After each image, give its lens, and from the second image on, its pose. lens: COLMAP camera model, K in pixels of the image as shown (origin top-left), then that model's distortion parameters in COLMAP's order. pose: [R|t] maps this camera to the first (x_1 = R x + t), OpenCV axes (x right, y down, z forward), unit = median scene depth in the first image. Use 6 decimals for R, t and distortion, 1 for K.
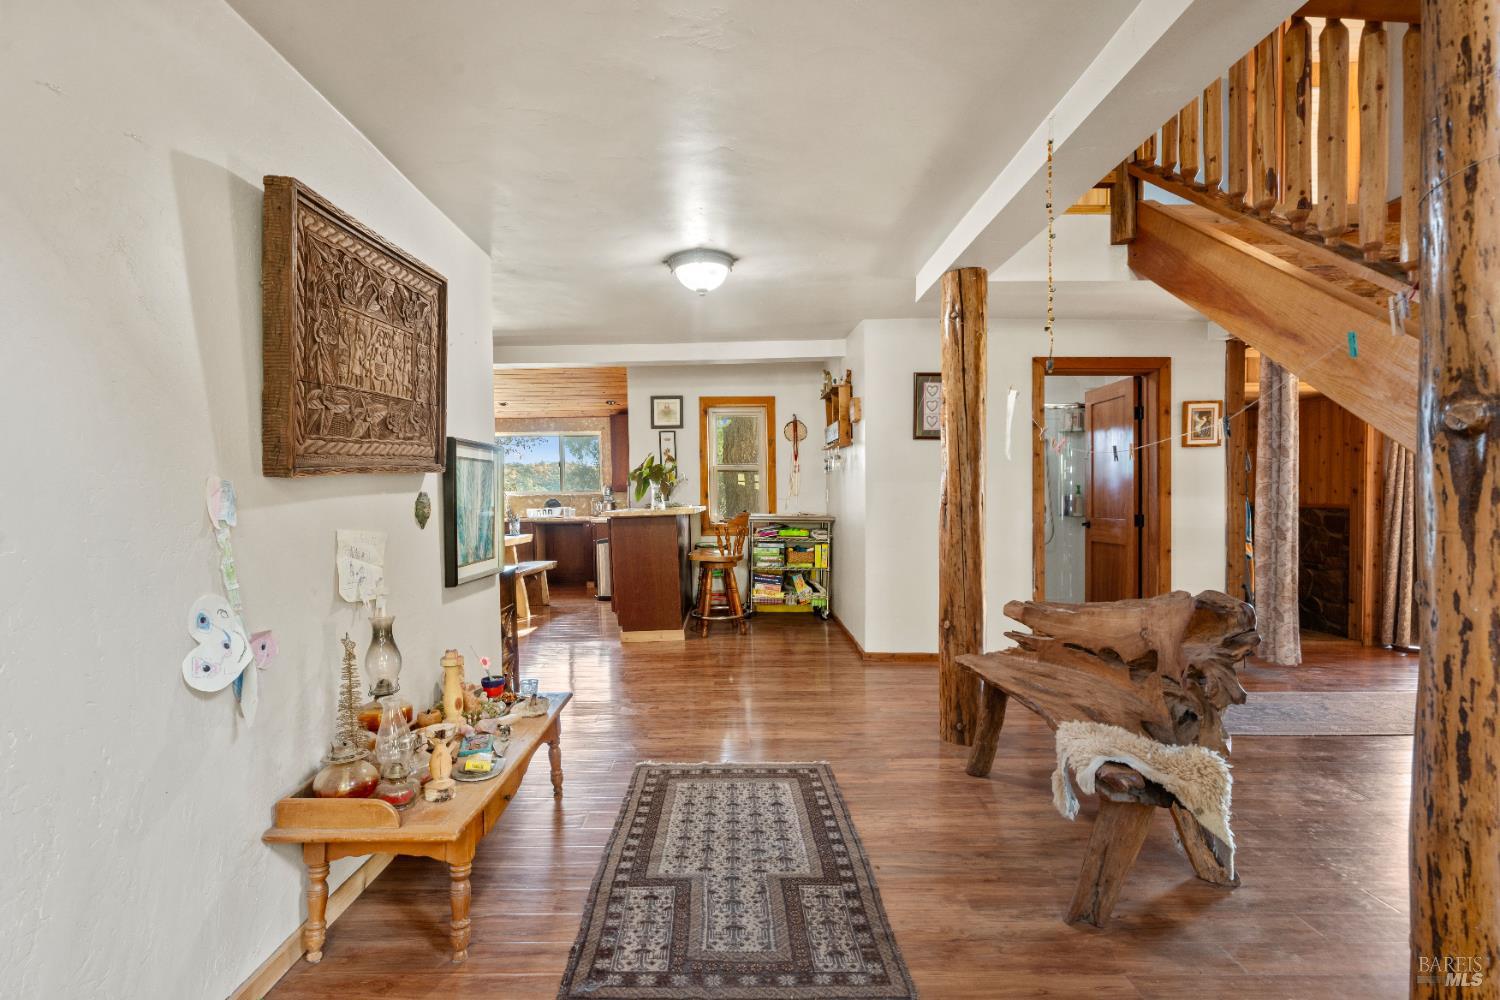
lens RADIAL K [[725.6, 0, 721.3], [0, 725.6, 541.4], [0, 0, 1]] dist [-0.002708, -0.000046]
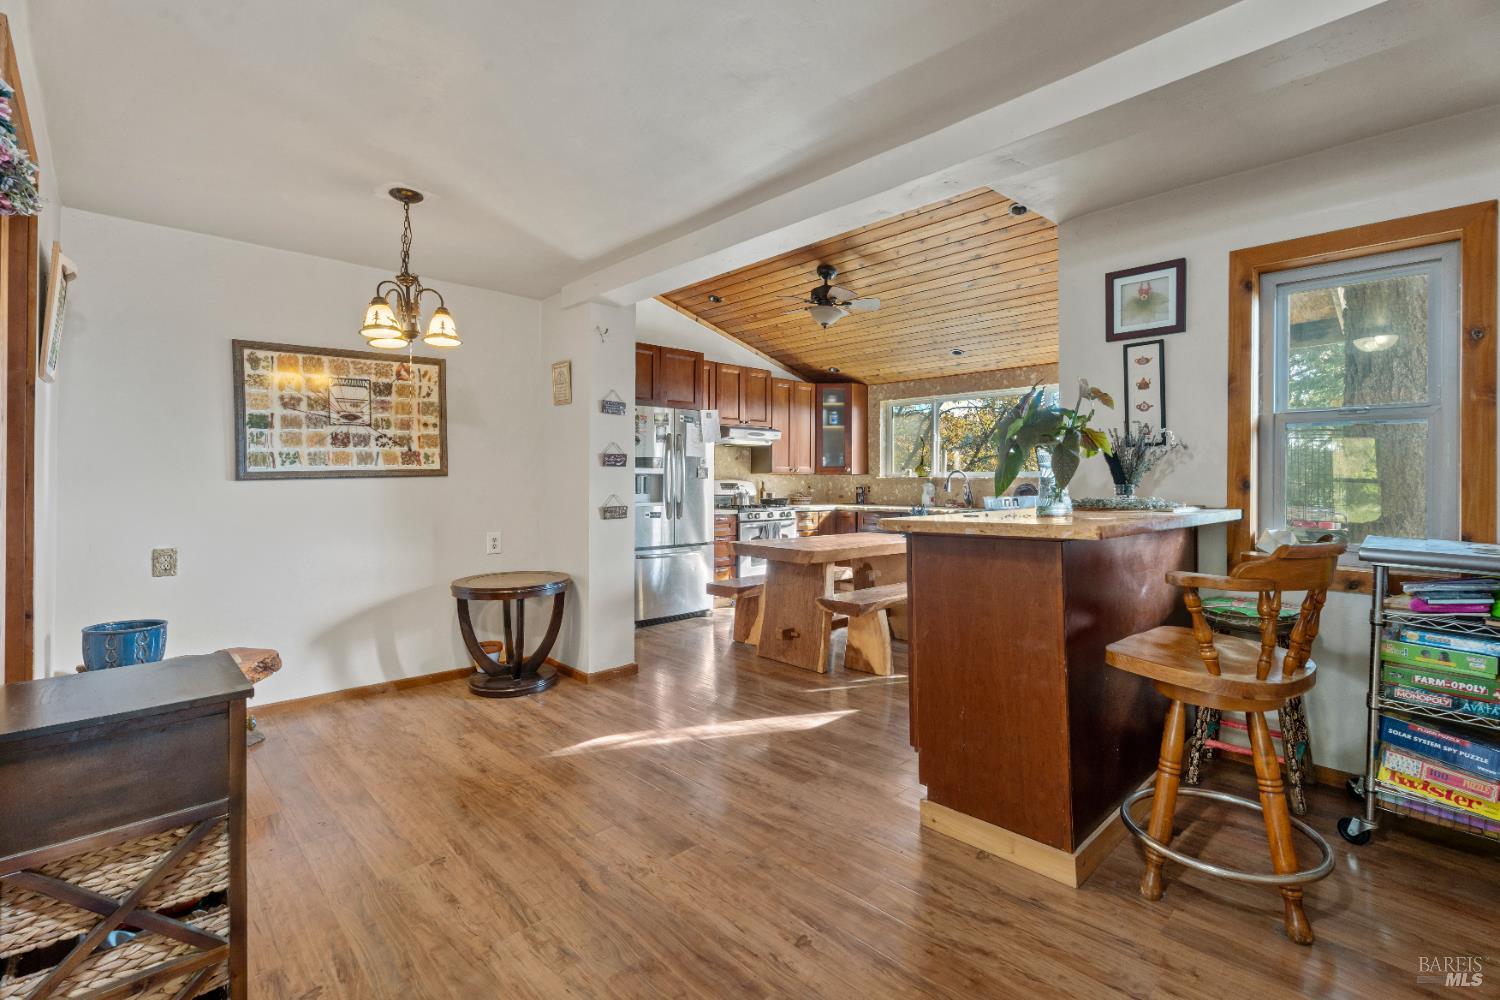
lens RADIAL K [[675.3, 0, 763.8], [0, 675.3, 471.3], [0, 0, 1]] dist [-0.000159, -0.000065]
pose [[0.687838, 0.006180, -0.725838, 0.074362], [-0.054903, 0.997542, -0.043536, -0.041235], [0.723785, 0.069796, 0.686486, 0.569616]]
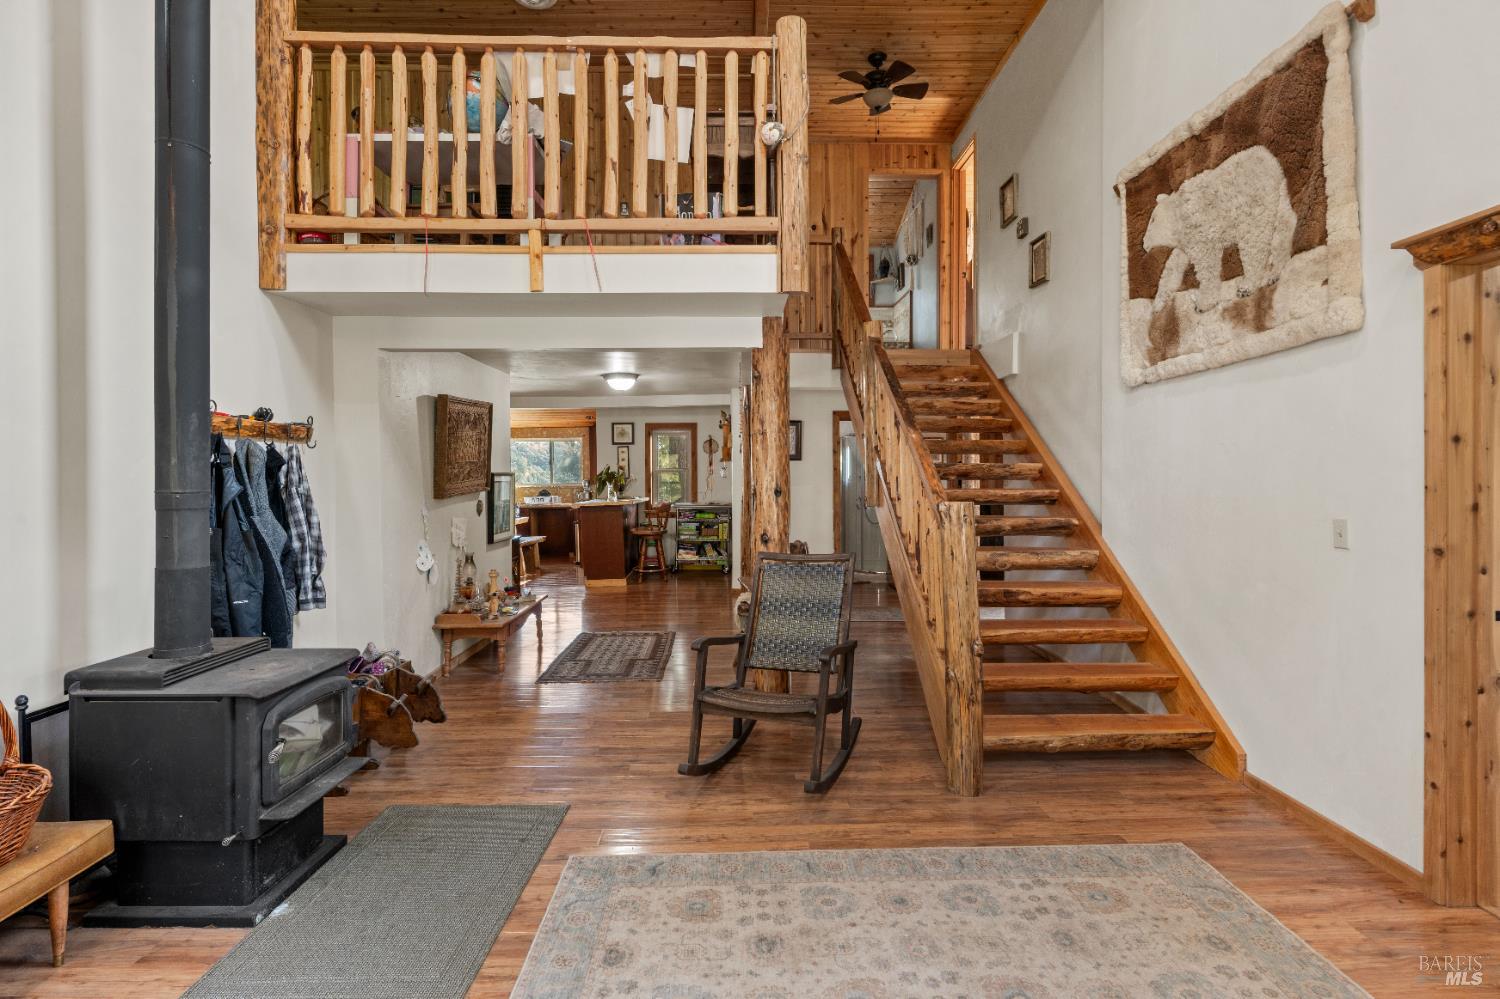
lens RADIAL K [[786.5, 0, 767.2], [0, 786.5, 470.4], [0, 0, 1]] dist [0.003655, 0.000192]
pose [[0.999099, 0.000298, 0.042433, 0.158033], [0.002447, 0.997906, -0.064638, -0.000257], [-0.042363, 0.064684, 0.997006, -0.627887]]
